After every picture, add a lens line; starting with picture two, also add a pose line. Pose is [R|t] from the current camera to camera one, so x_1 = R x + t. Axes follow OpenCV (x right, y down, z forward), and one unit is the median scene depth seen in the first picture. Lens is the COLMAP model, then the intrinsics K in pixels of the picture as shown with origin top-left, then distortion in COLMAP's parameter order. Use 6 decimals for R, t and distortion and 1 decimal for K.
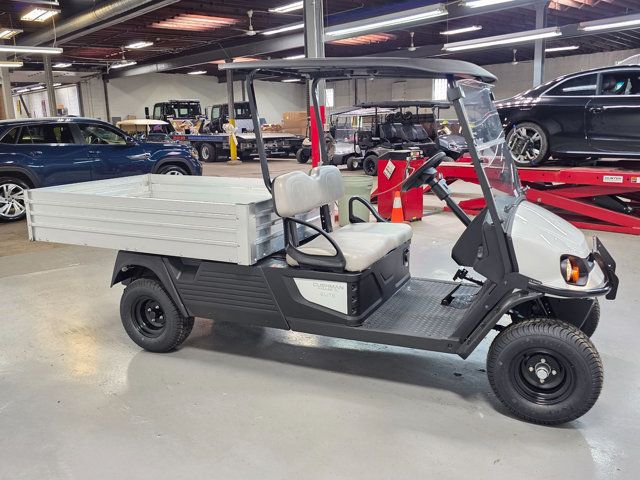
lens RADIAL K [[565.7, 0, 320.0], [0, 565.7, 240.0], [0, 0, 1]] dist [0.048055, -0.013898]
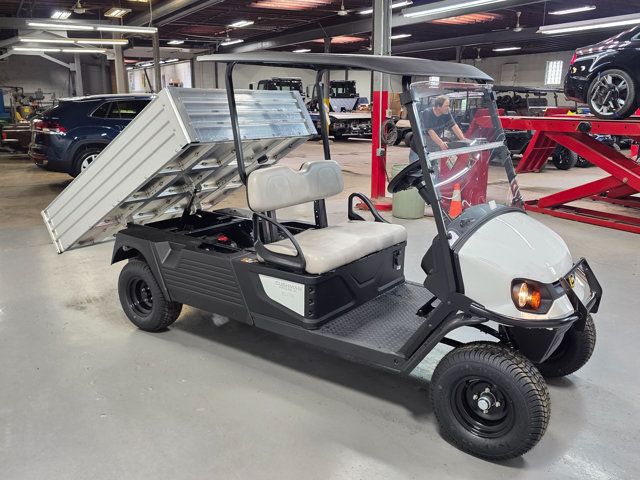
lens RADIAL K [[559.8, 0, 320.0], [0, 559.8, 240.0], [0, 0, 1]] dist [0.054195, -0.050983]
pose [[0.980765, 0.079003, -0.178490, 0.194835], [-0.072049, 0.996380, 0.045123, -0.038207], [0.181409, -0.031395, 0.982906, 0.043296]]
